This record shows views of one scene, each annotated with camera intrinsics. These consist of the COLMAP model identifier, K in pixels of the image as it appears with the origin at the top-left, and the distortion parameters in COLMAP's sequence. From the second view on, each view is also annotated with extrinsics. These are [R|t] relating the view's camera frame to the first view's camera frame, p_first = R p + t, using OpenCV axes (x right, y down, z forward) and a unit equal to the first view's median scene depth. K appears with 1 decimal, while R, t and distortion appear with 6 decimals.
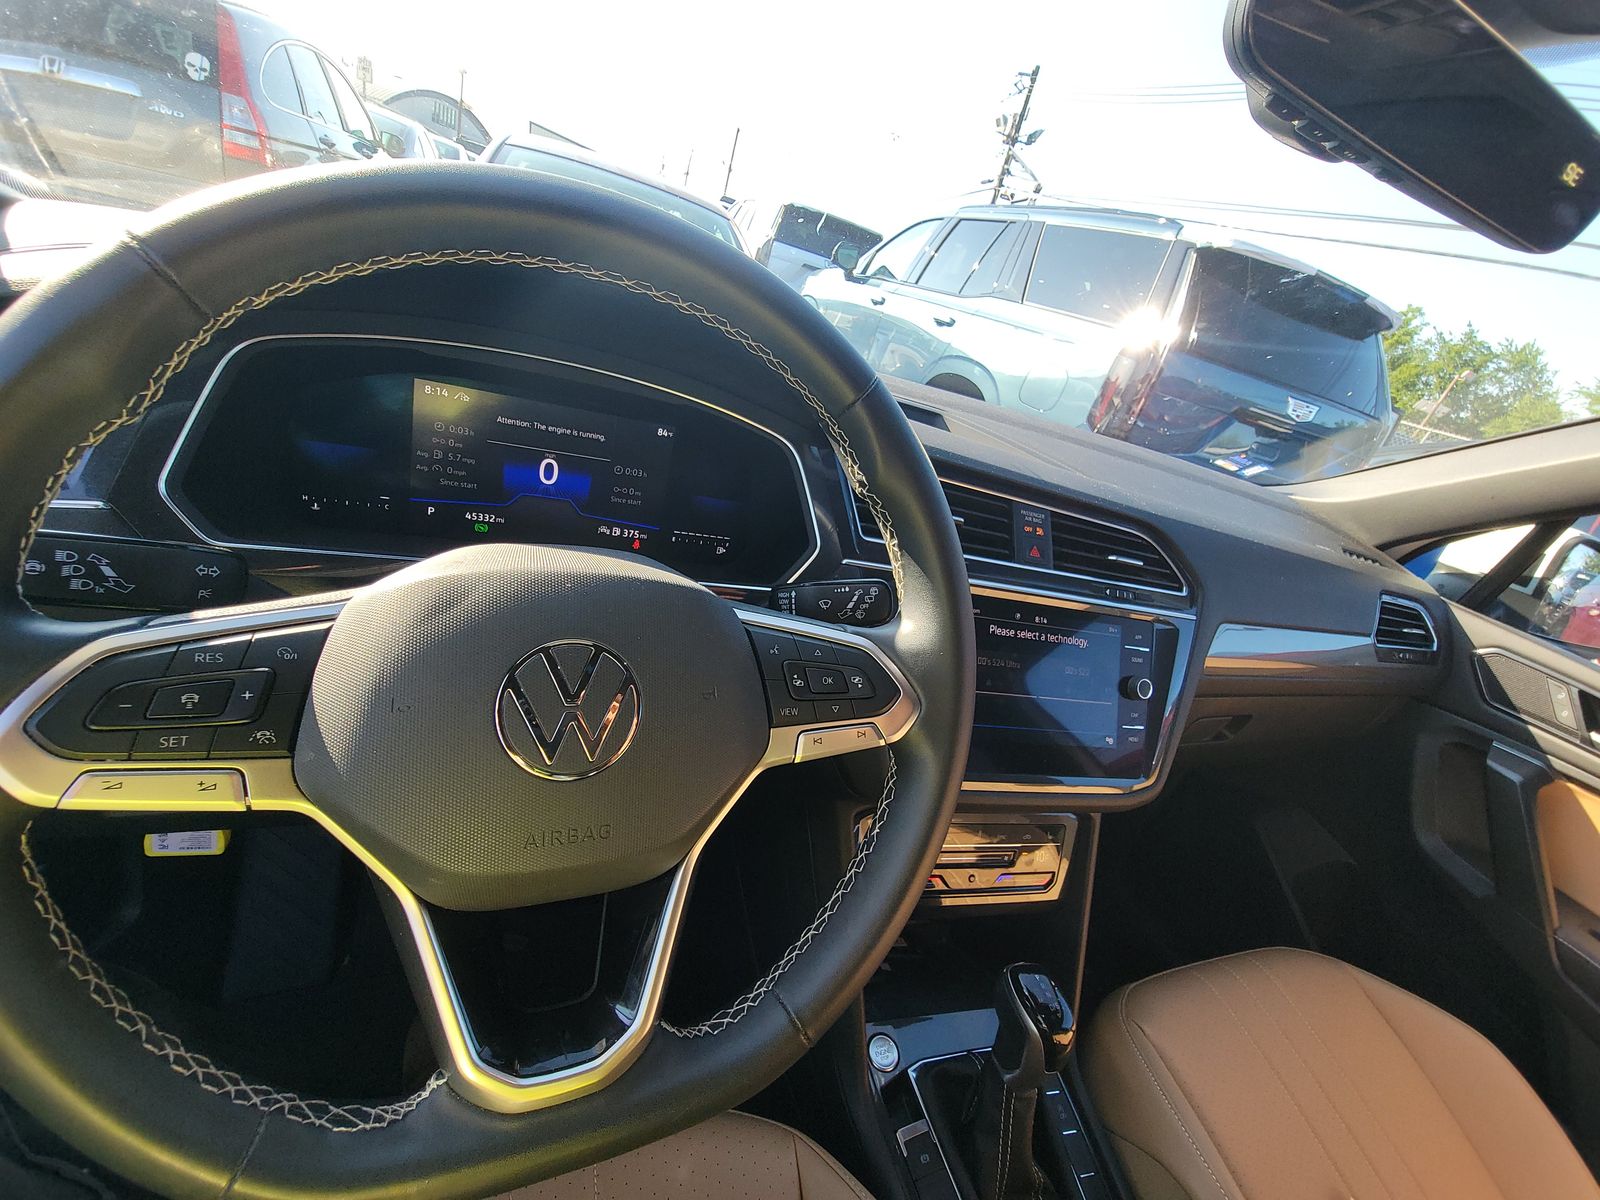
lens RADIAL K [[651.6, 0, 796.6], [0, 651.6, 595.5], [0, 0, 1]] dist [0.003944, -0.004743]
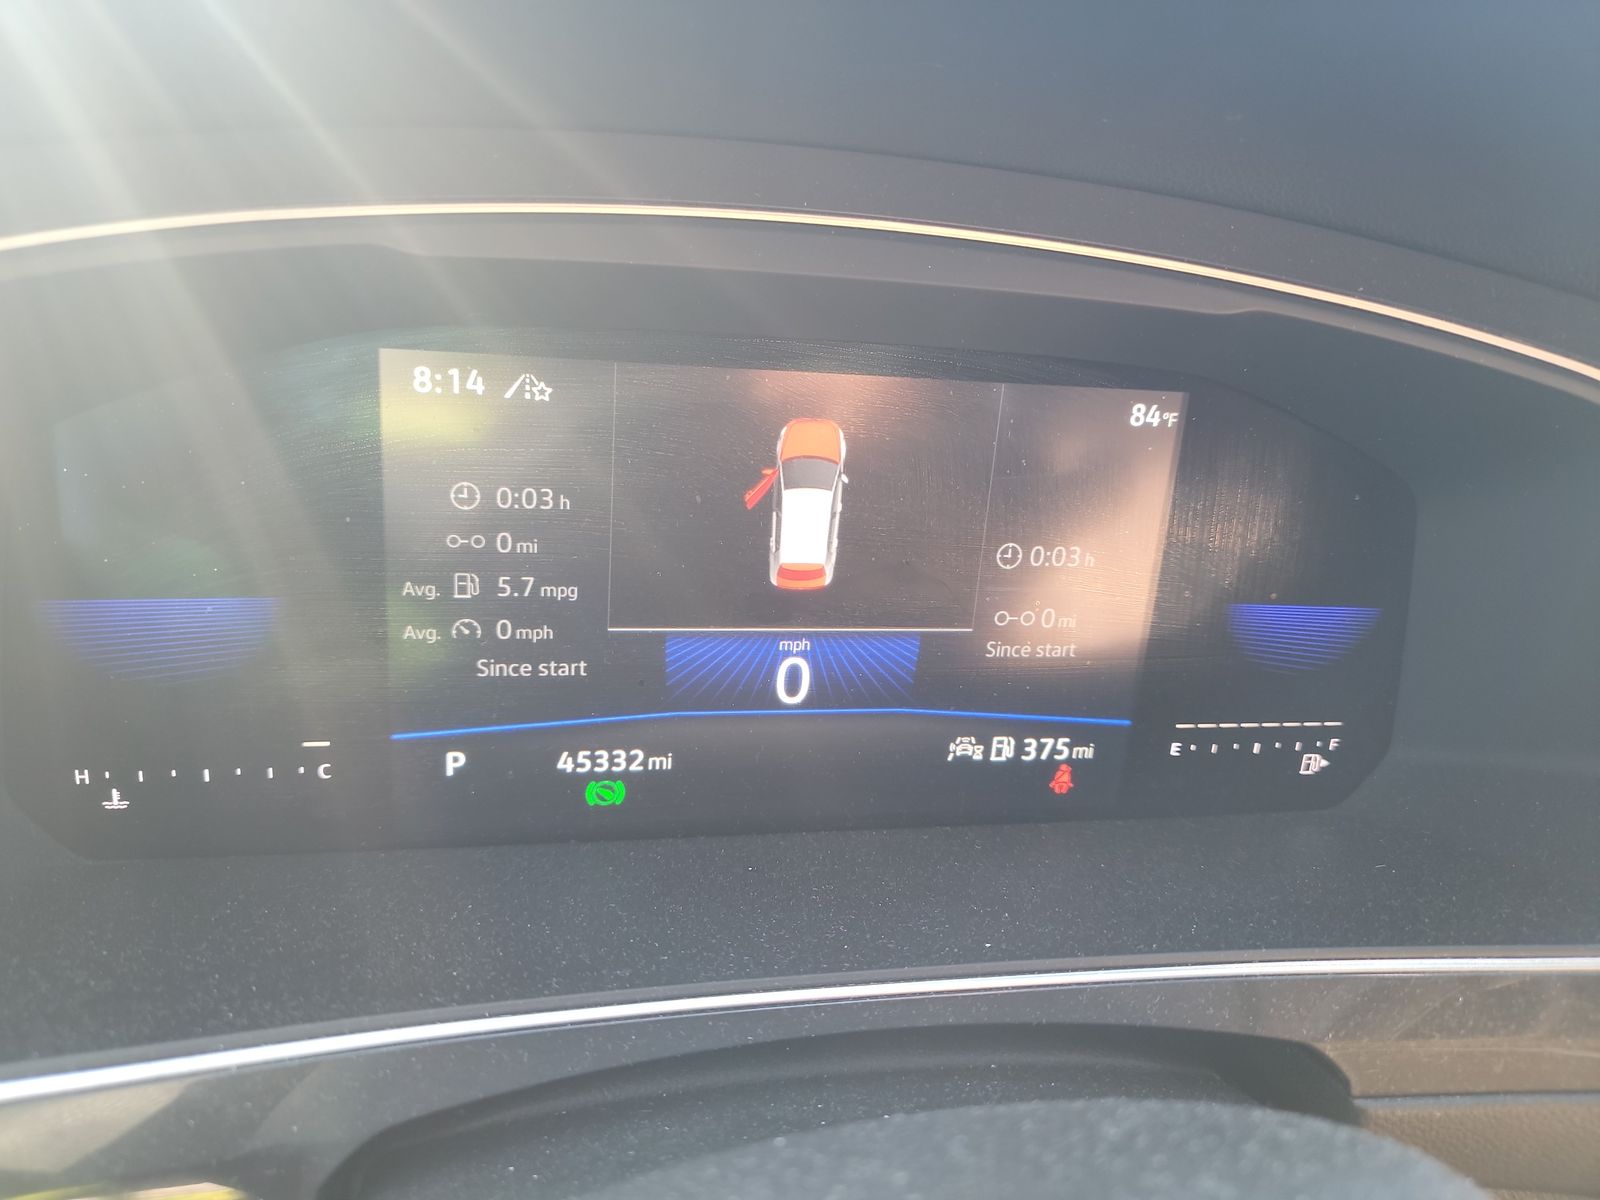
lens RADIAL K [[1155.9, 0, 798.7], [0, 1155.9, 602.8], [0, 0, 1]] dist [0.008752, -0.000493]
pose [[0.976937, -0.087921, -0.194587, -0.265513], [0.081148, 0.995795, -0.042521, -0.155793], [0.197508, 0.025750, 0.979963, 0.453788]]
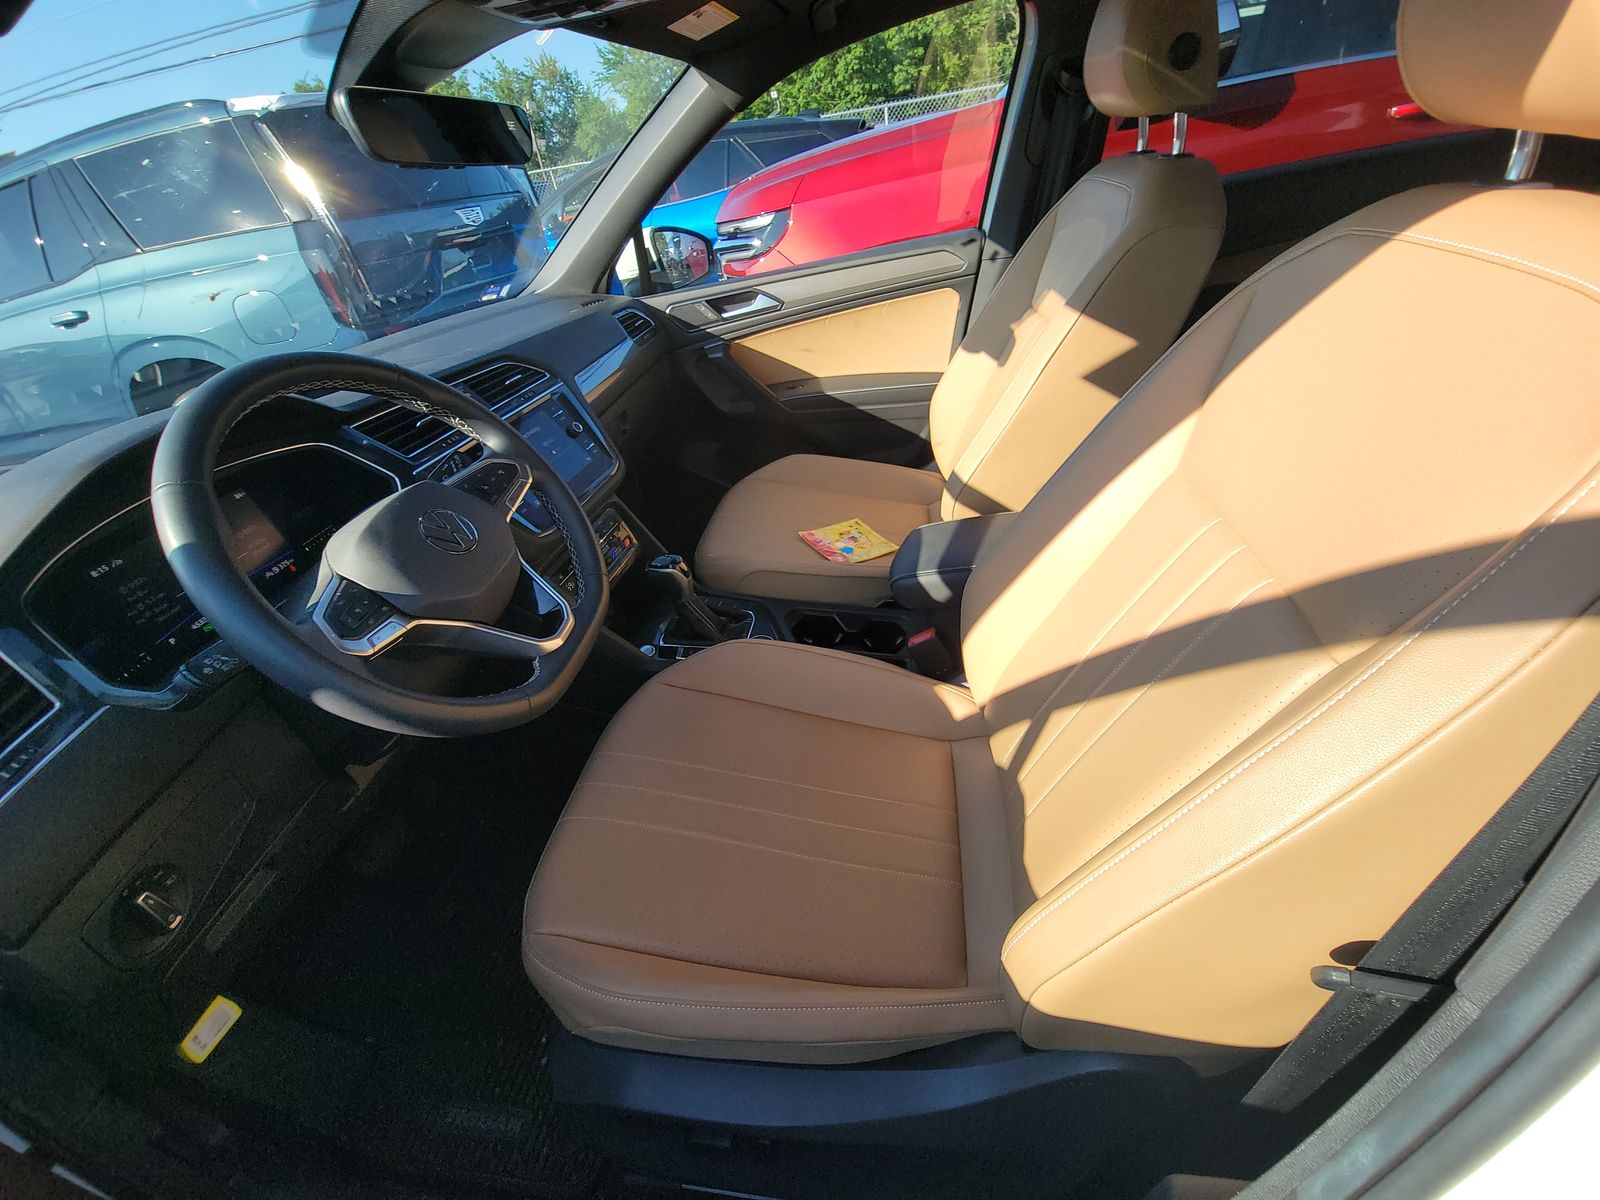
lens RADIAL K [[651.6, 0, 802.8], [0, 651.6, 597.3], [0, 0, 1]] dist [0.003944, -0.004743]
pose [[0.398366, -0.757868, 0.516663, -0.617012], [0.633728, 0.634639, 0.442293, 0.041076], [-0.663094, 0.151229, 0.733101, -0.820368]]
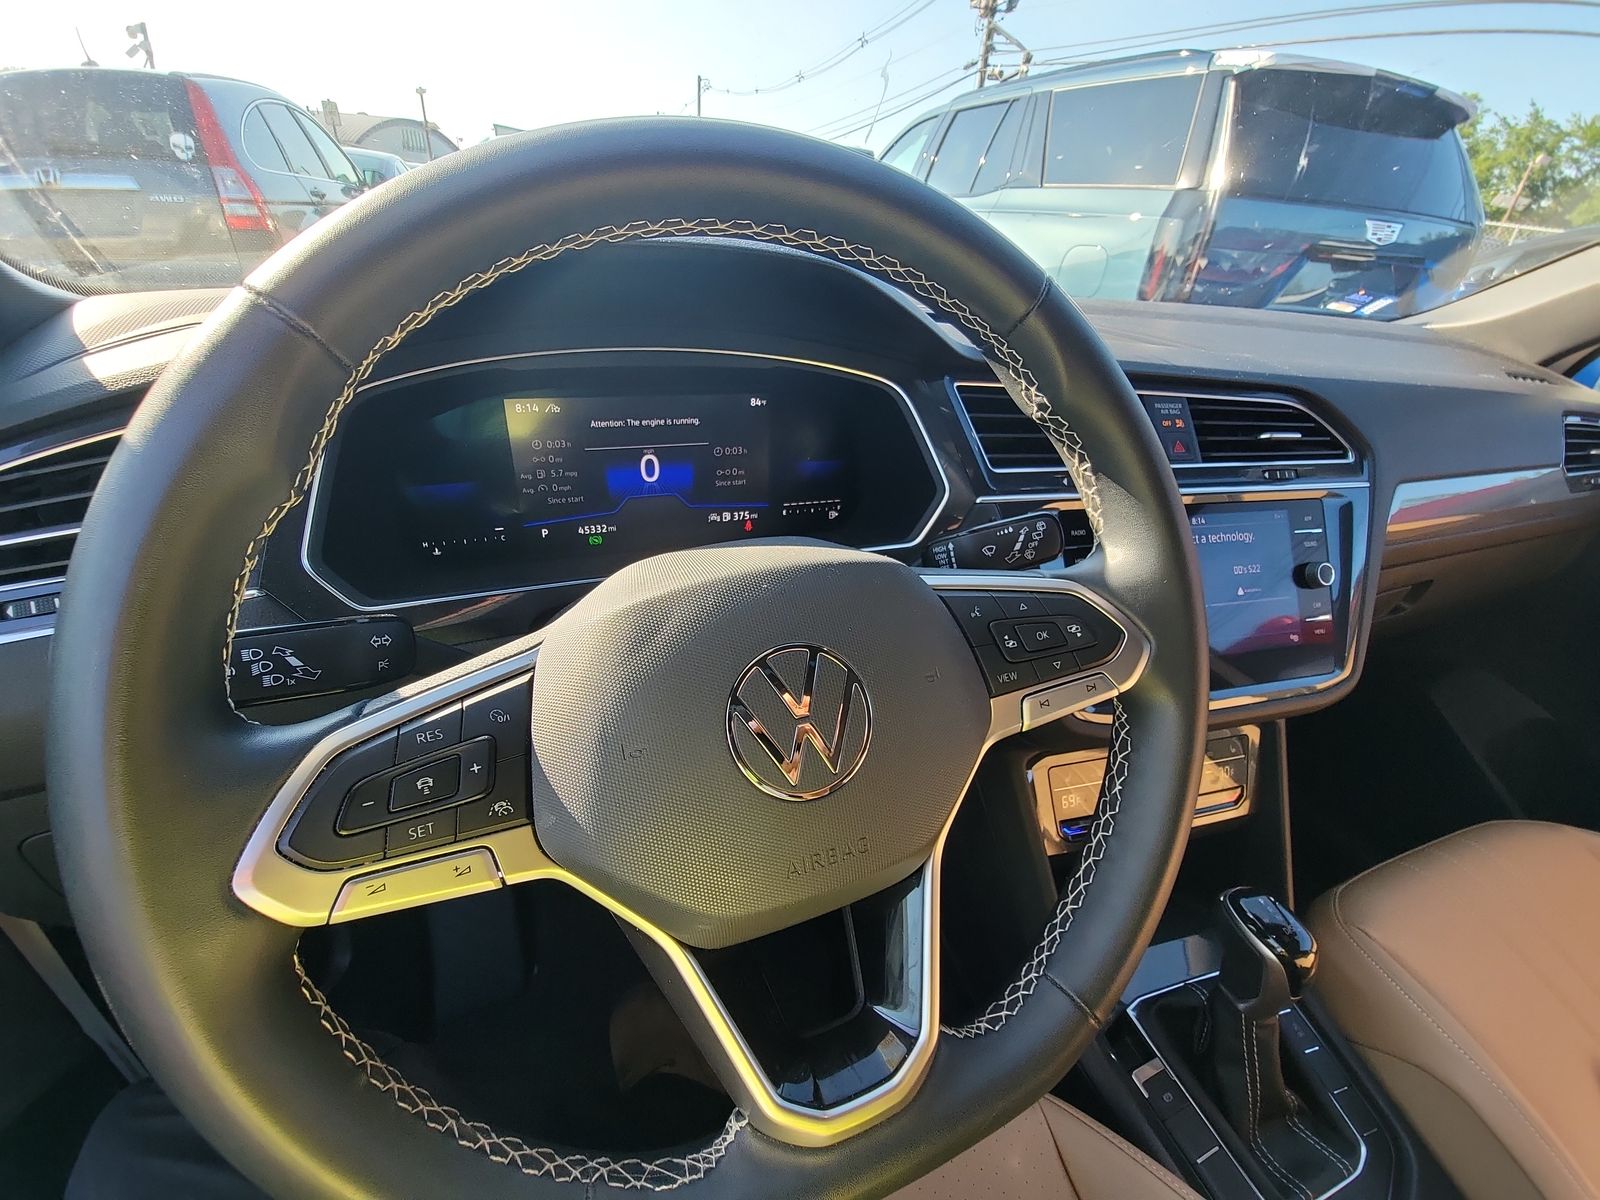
lens RADIAL K [[651.6, 0, 794.7], [0, 651.6, 594.3], [0, 0, 1]] dist [0.003944, -0.004743]
pose [[0.978078, -0.184840, -0.095908, -0.111983], [0.190973, 0.979808, 0.059207, -0.024846], [0.083028, -0.076225, 0.993628, 0.056166]]
